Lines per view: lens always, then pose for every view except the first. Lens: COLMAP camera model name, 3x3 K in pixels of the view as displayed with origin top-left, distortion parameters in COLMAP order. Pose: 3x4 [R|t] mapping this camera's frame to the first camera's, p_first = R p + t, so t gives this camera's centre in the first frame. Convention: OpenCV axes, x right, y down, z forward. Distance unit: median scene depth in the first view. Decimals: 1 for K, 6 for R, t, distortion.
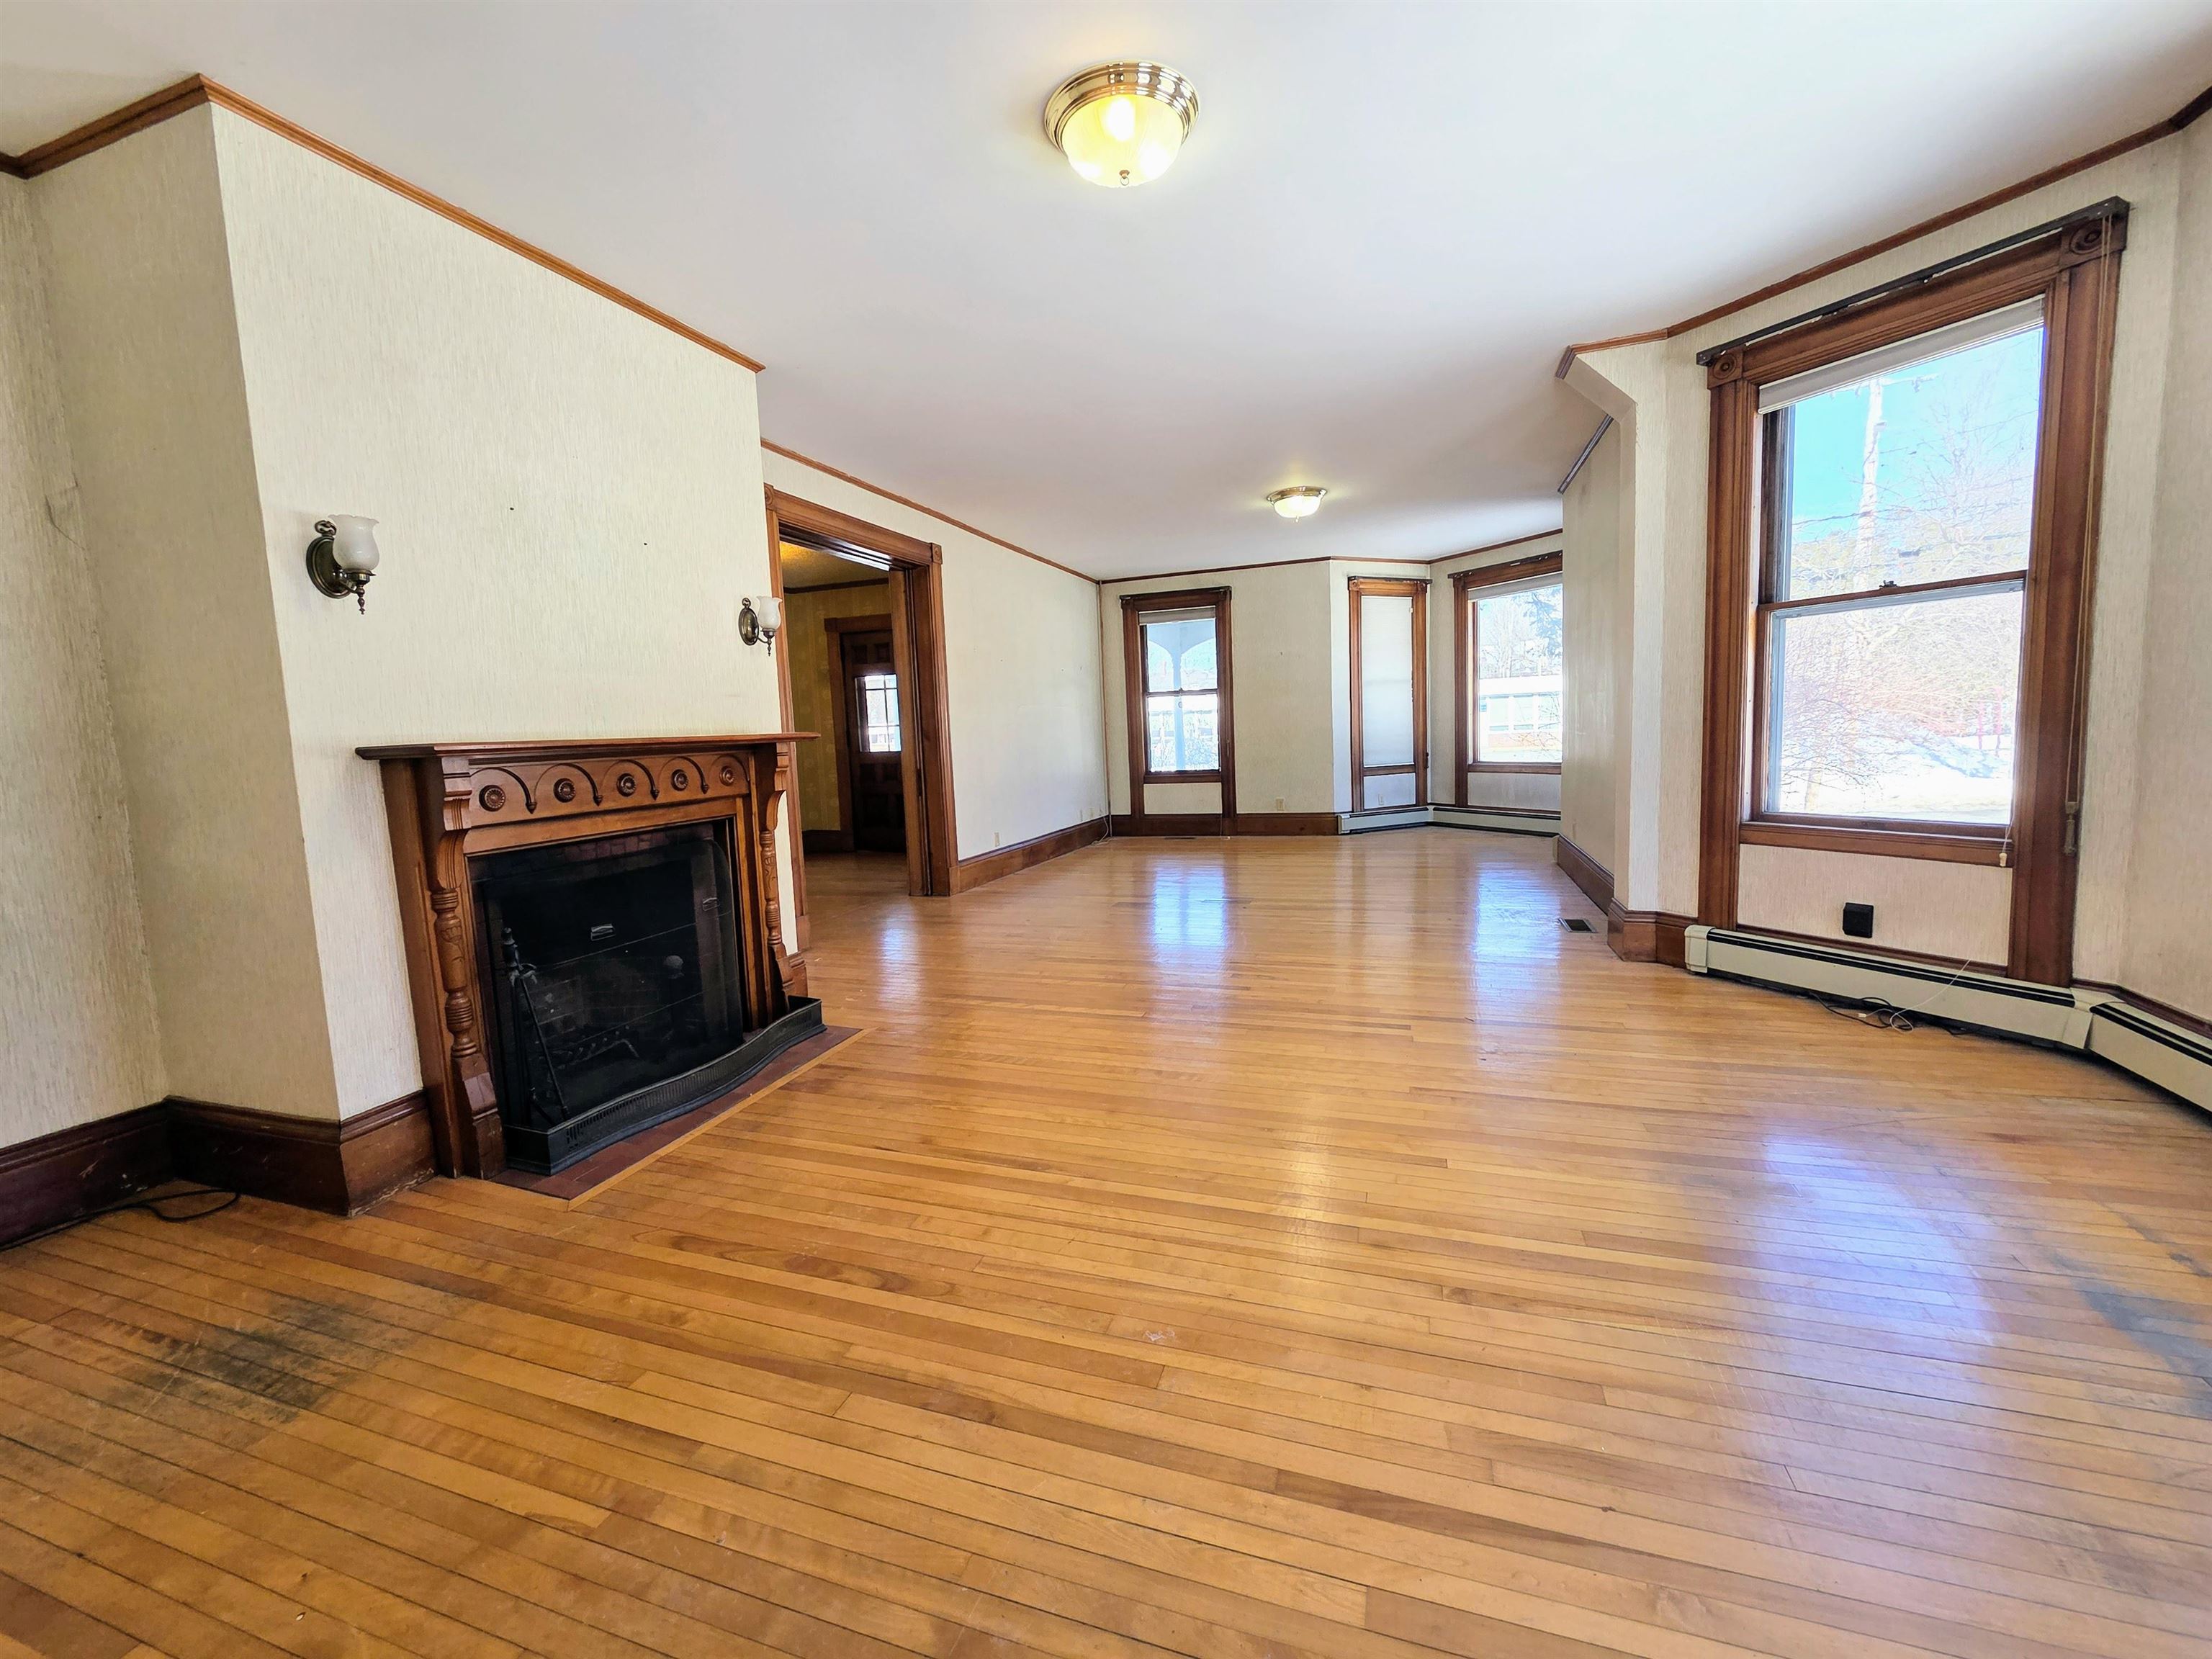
lens RADIAL K [[910.0, 0, 1092.3], [0, 910.0, 826.3], [0, 0, 1]] dist [-0.004622, 0.000650]
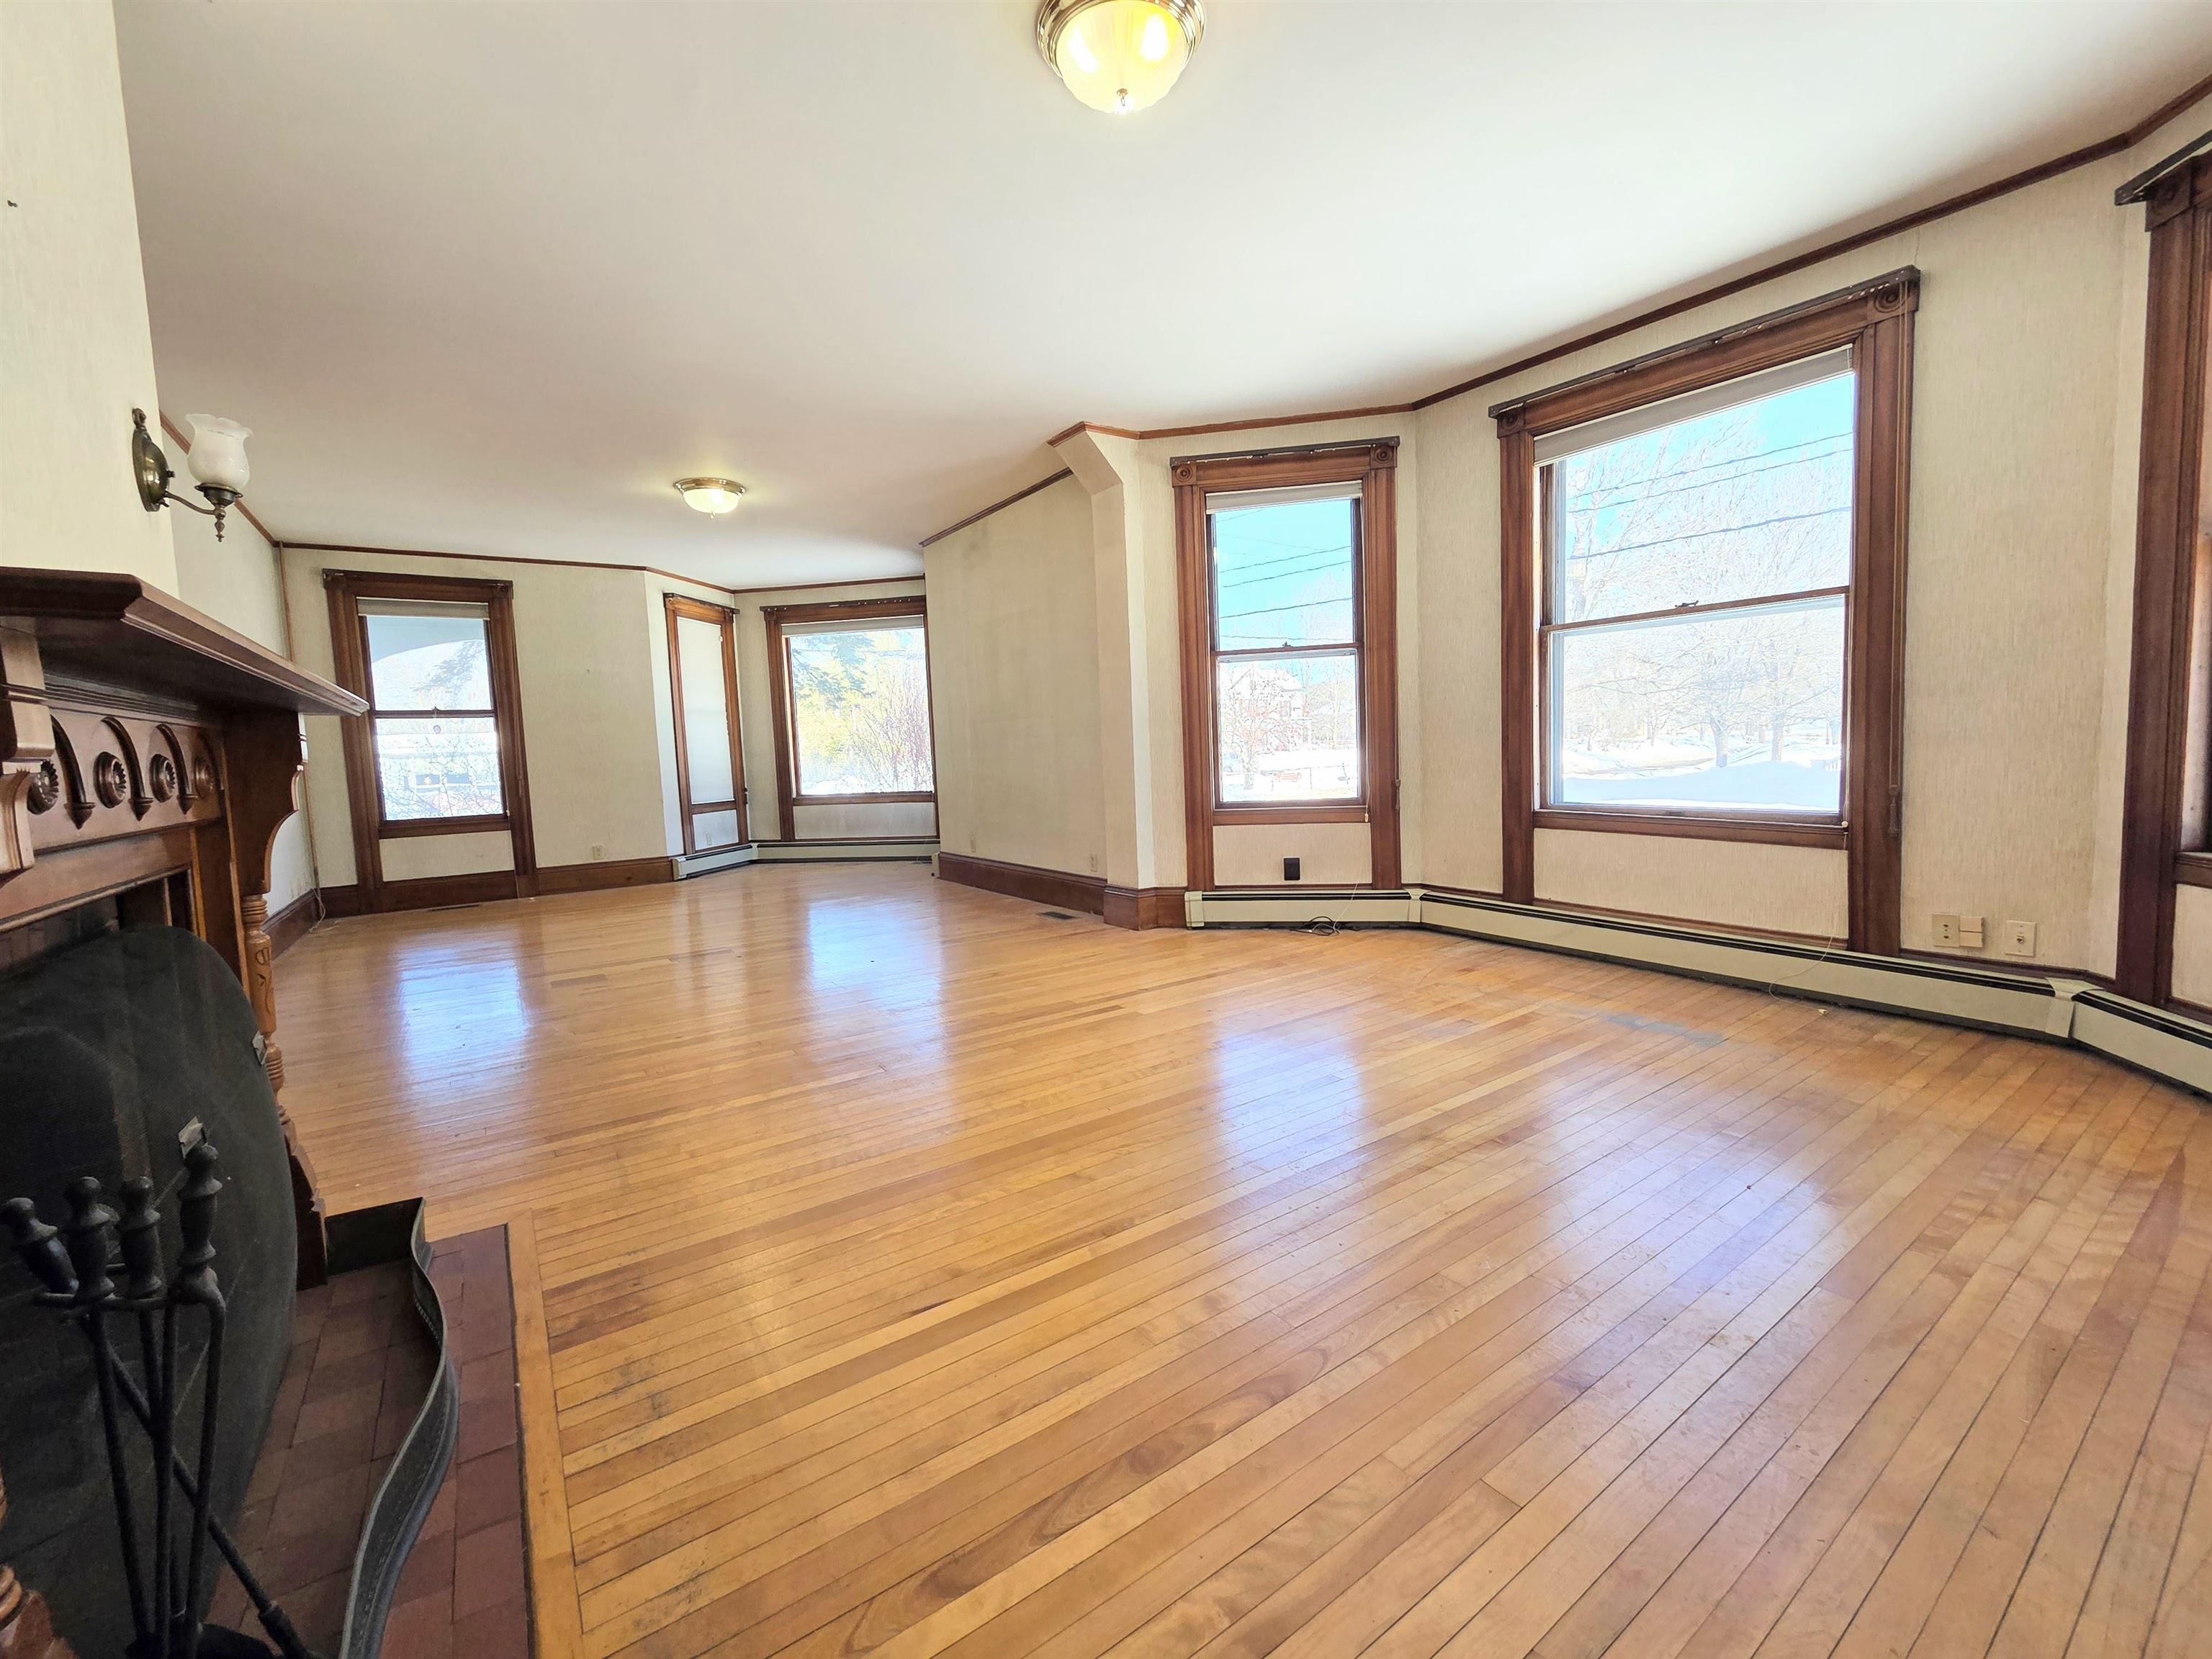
lens RADIAL K [[910.0, 0, 1107.2], [0, 910.0, 823.7], [0, 0, 1]] dist [-0.004622, 0.000650]
pose [[0.584069, -0.047416, 0.810318, -0.448954], [0.099403, 0.994957, -0.013429, 0.017221], [-0.805594, 0.088391, 0.585837, 0.318130]]
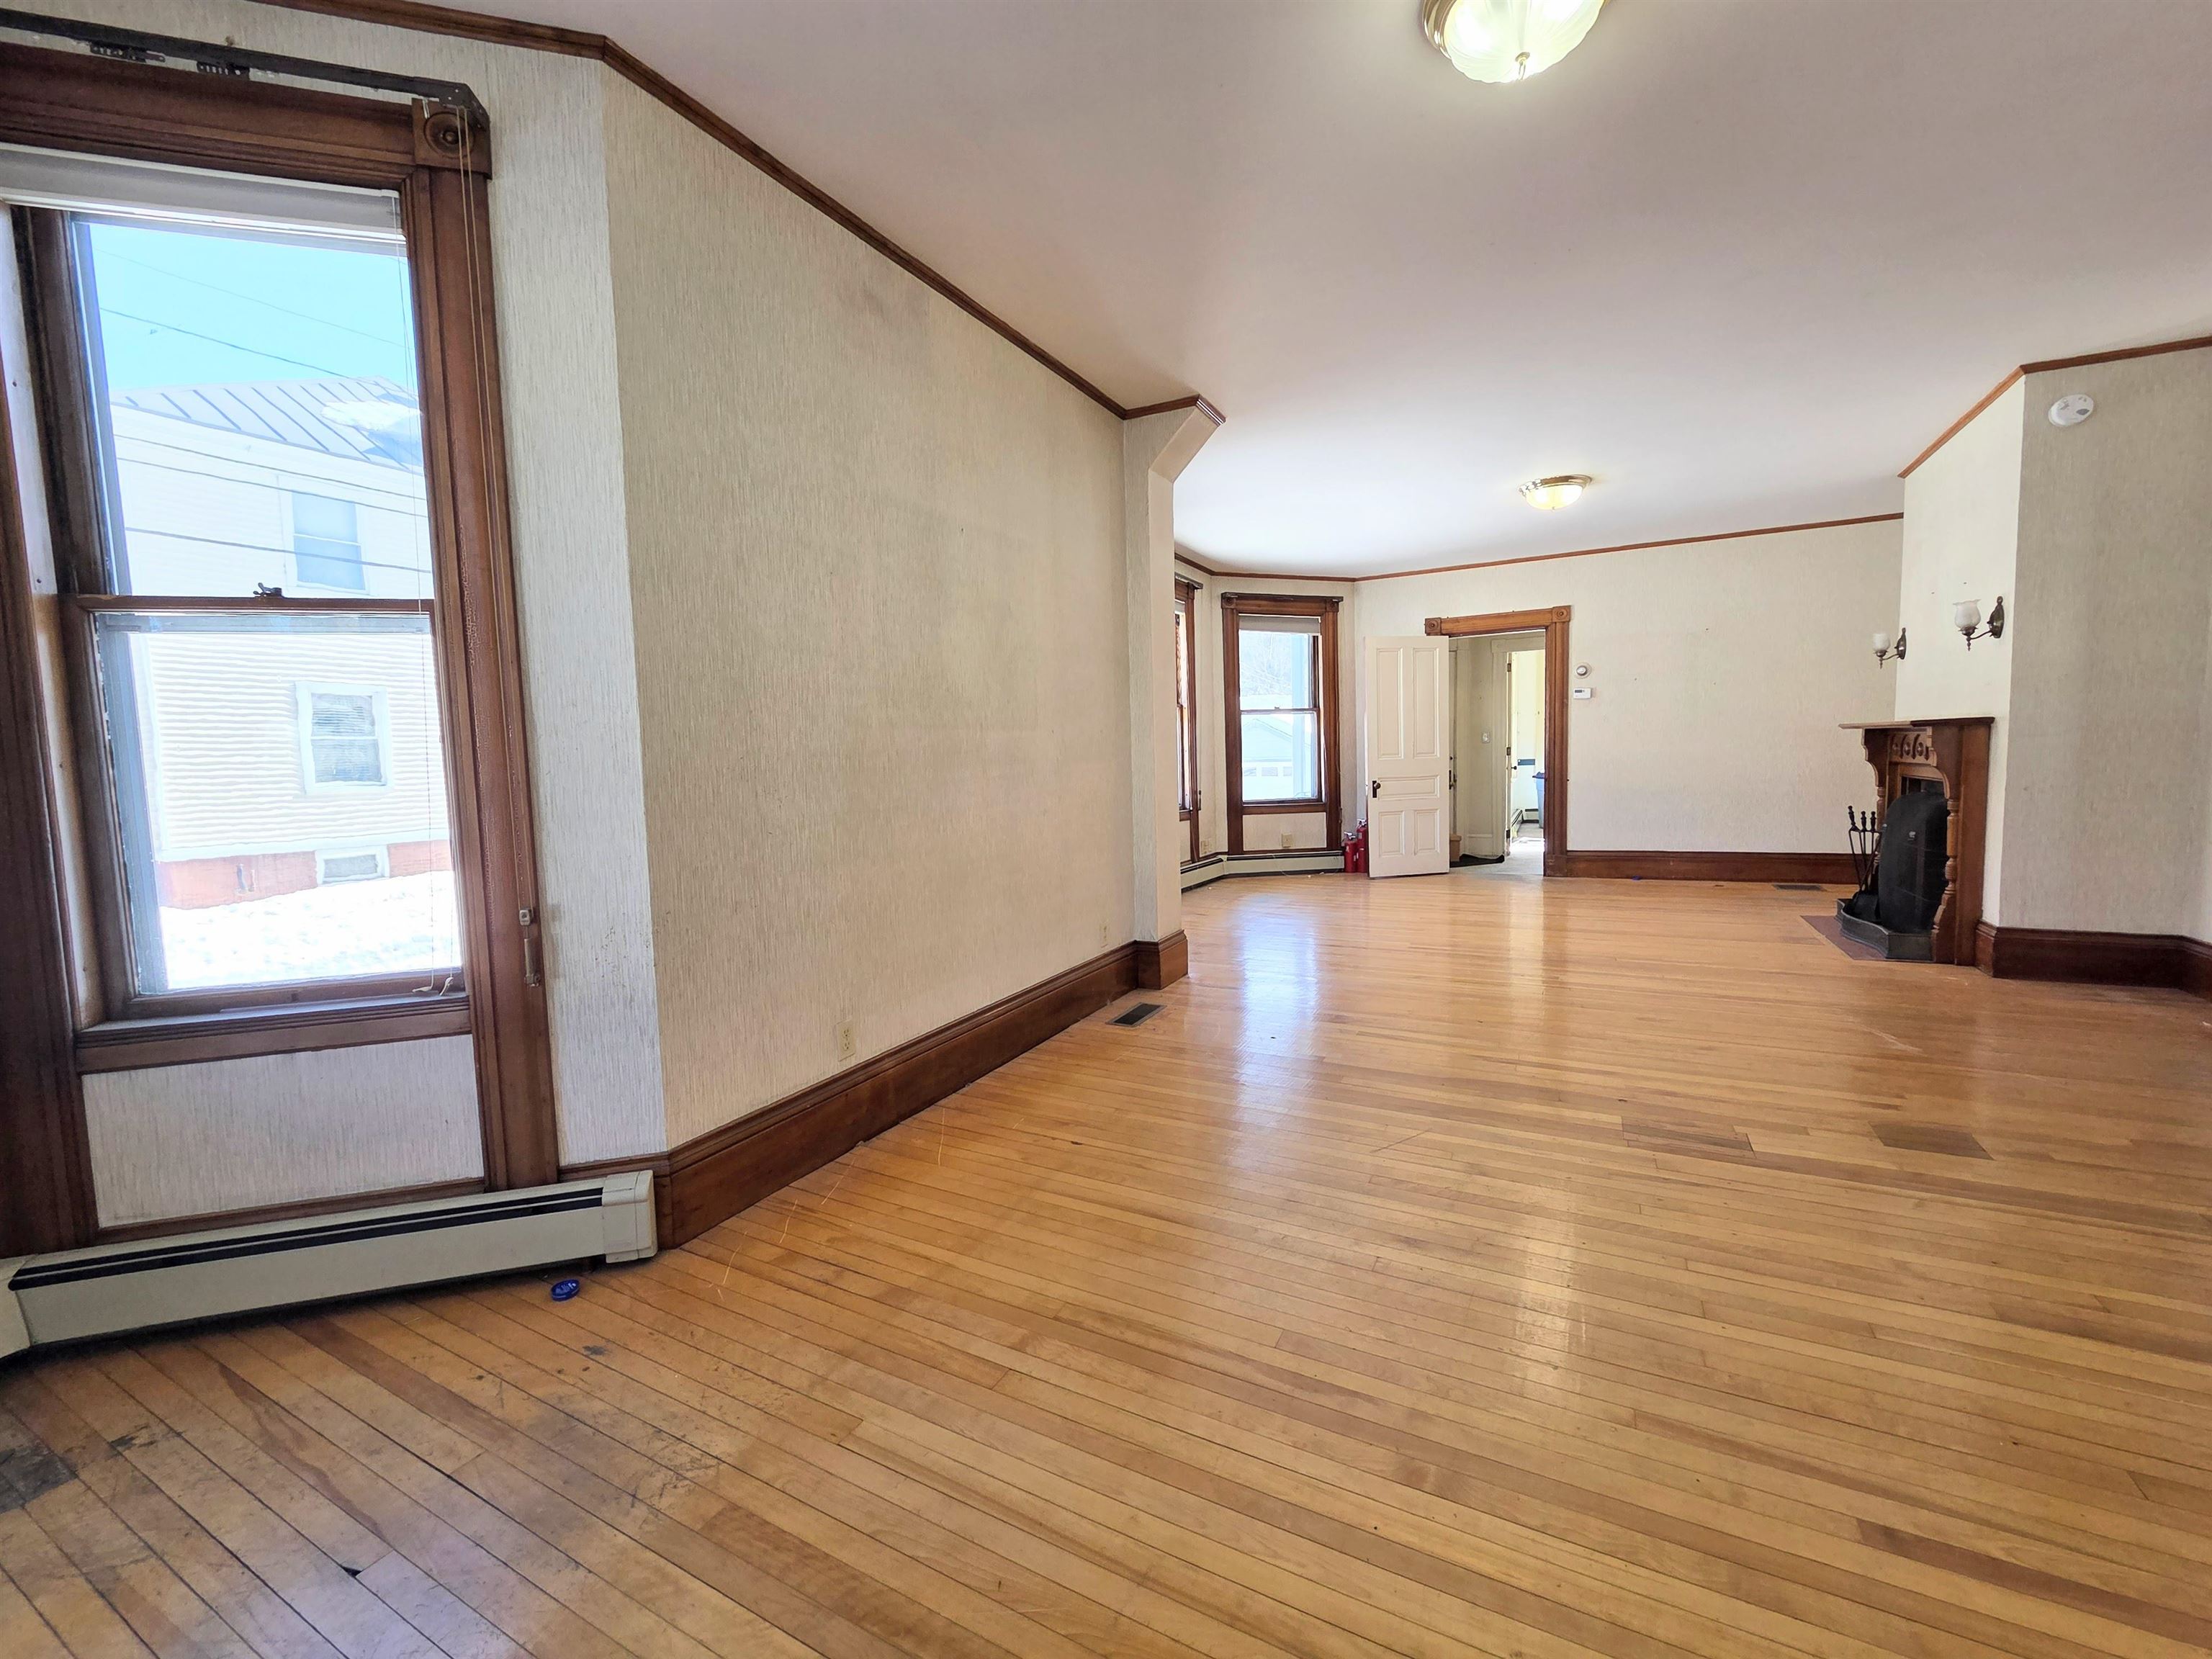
lens RADIAL K [[910.0, 0, 1094.2], [0, 910.0, 823.2], [0, 0, 1]] dist [-0.004622, 0.000650]
pose [[-0.985798, 0.056962, 0.157980, 0.531264], [0.085039, 0.980511, 0.177108, -0.253737], [-0.144813, 0.188027, -0.971429, 2.167214]]
